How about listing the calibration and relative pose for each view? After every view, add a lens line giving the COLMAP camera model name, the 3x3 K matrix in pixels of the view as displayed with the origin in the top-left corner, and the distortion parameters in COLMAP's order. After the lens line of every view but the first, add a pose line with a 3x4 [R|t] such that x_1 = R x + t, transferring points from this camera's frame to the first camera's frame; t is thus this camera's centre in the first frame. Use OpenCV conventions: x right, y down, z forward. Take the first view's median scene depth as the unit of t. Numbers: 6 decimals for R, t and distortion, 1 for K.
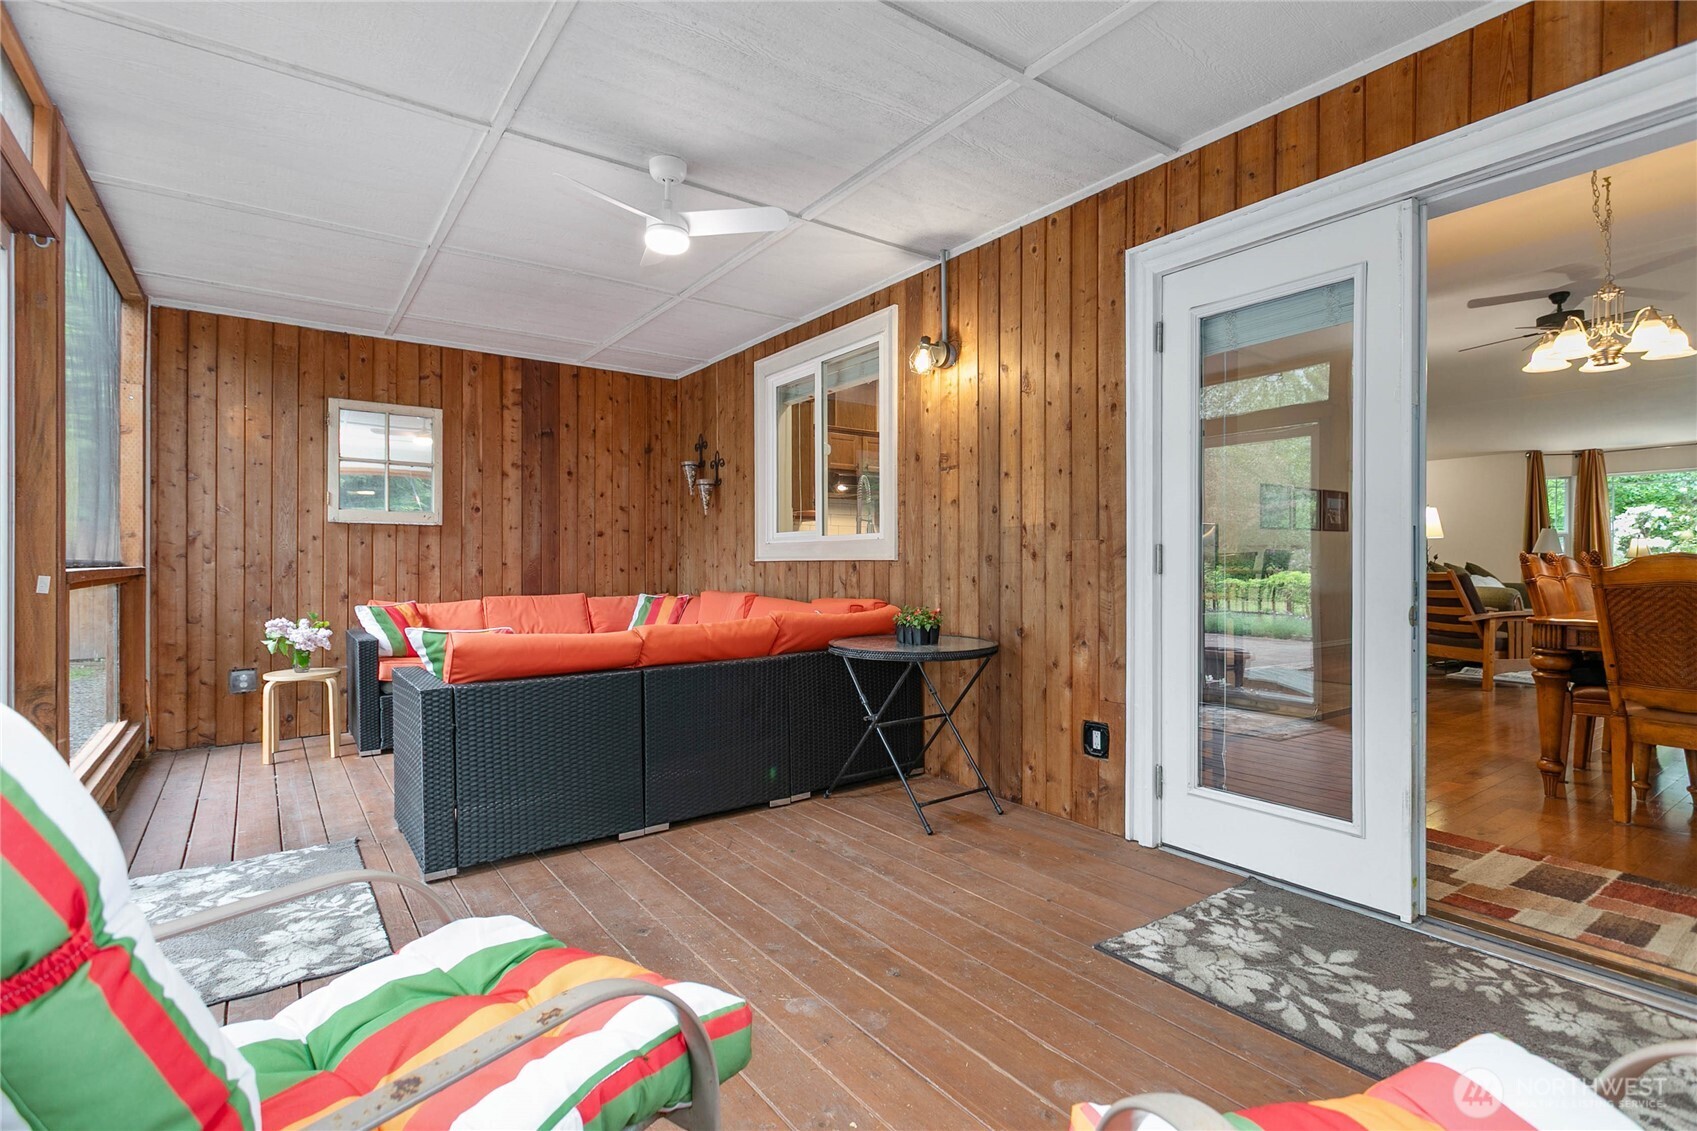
lens RADIAL K [[824.3, 0, 856.2], [0, 824.3, 583.4], [0, 0, 1]] dist [-0.046563, 0.019303]
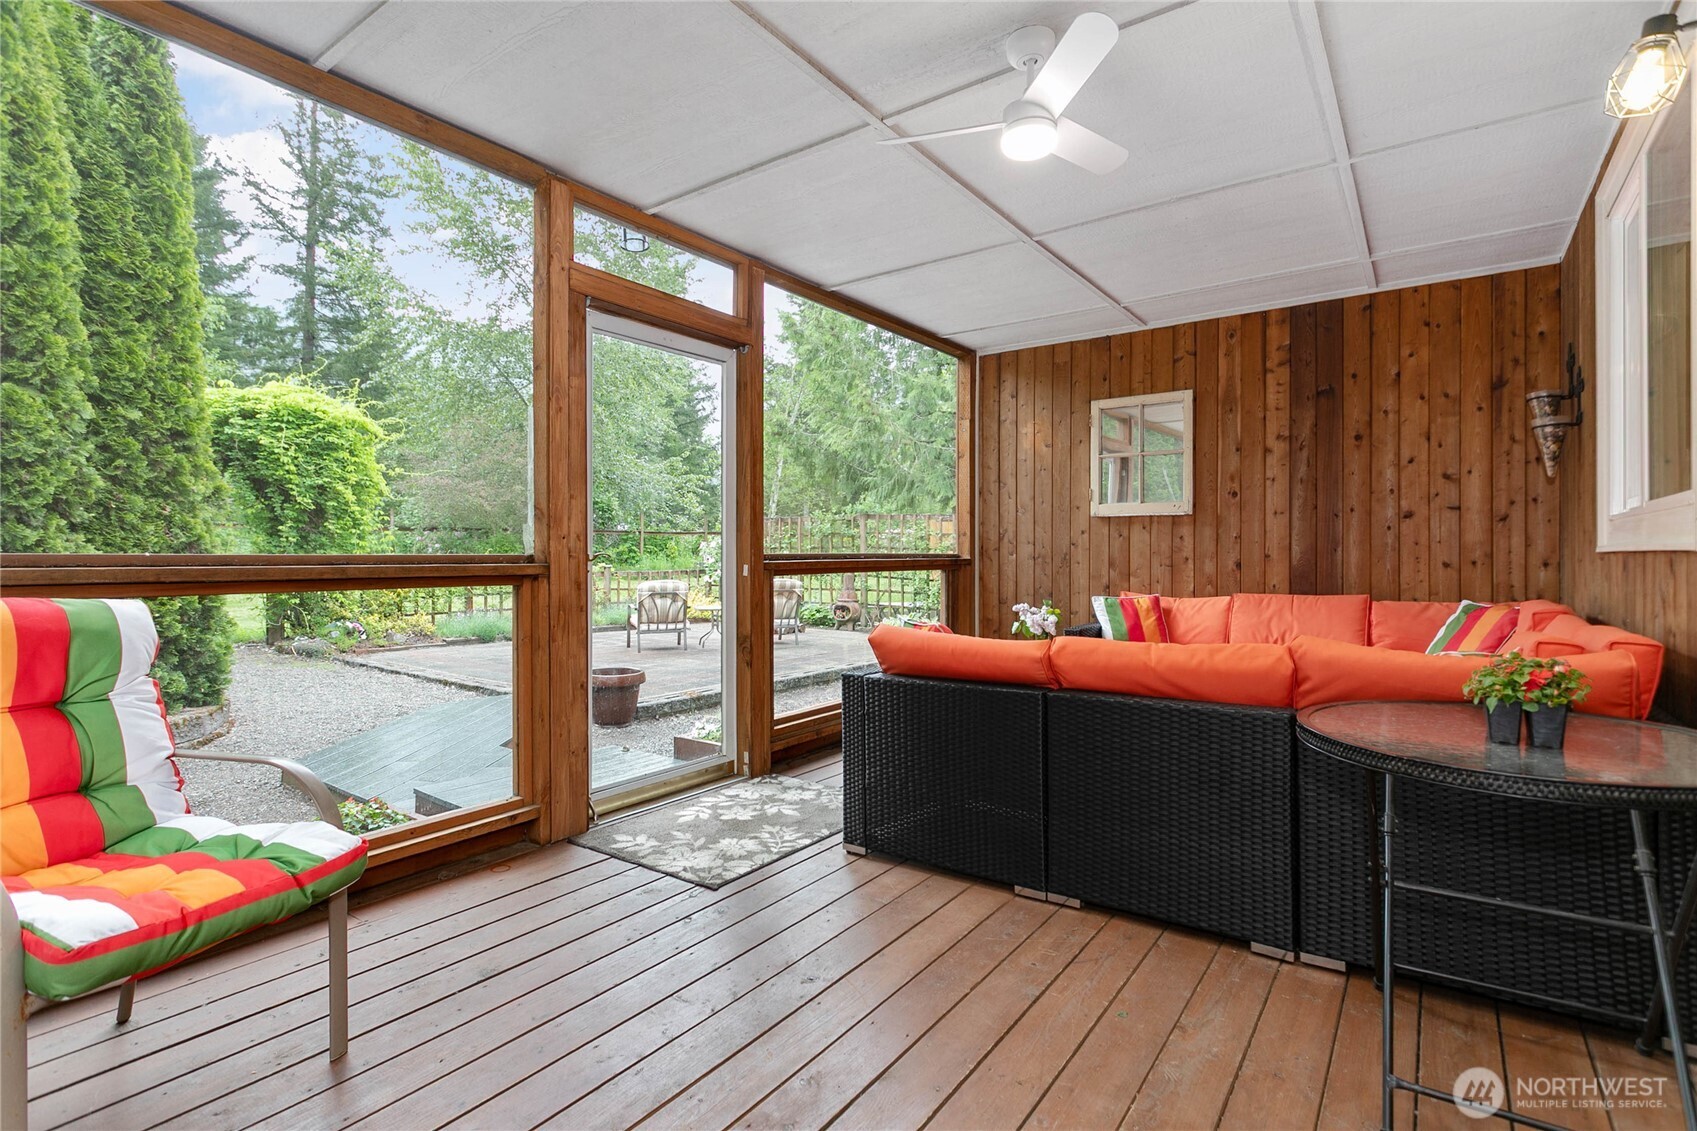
lens RADIAL K [[824.3, 0, 892.4], [0, 824.3, 573.5], [0, 0, 1]] dist [-0.046563, 0.019303]
pose [[0.274257, 0.020004, -0.961448, 0.300856], [-0.019384, 0.999695, 0.015271, -0.011741], [0.961461, 0.014448, 0.274562, 0.423884]]
